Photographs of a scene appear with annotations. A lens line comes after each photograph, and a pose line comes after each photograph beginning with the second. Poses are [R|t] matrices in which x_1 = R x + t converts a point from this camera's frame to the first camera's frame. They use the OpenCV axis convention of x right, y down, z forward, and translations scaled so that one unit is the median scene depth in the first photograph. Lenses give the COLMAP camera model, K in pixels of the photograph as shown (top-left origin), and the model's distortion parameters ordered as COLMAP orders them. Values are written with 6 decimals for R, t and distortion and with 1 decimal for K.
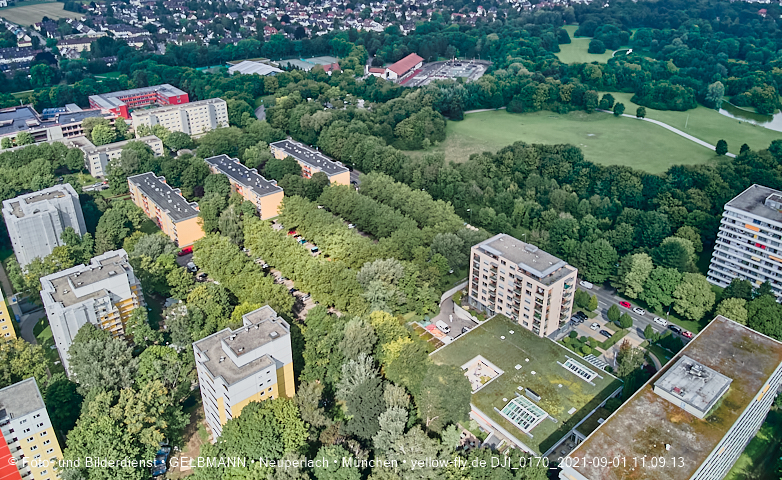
lens RADIAL K [[569.6, 0, 390.7], [0, 569.6, 185.5], [0, 0, 1]] dist [0.109029, -0.210272]
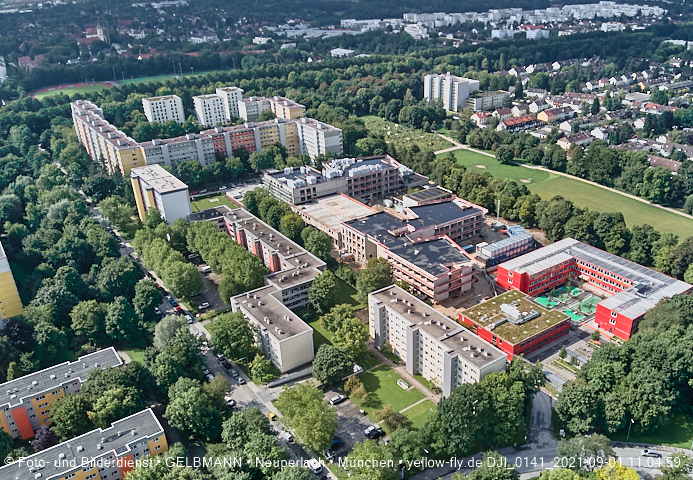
lens RADIAL K [[586.9, 0, 401.6], [0, 586.9, 285.0], [0, 0, 1]] dist [0.127345, -0.234787]
pose [[-0.041018, 0.479804, -0.876416, 0.081402], [-0.393862, 0.798365, 0.455507, -0.413029], [0.918254, 0.363871, 0.156229, 0.936706]]
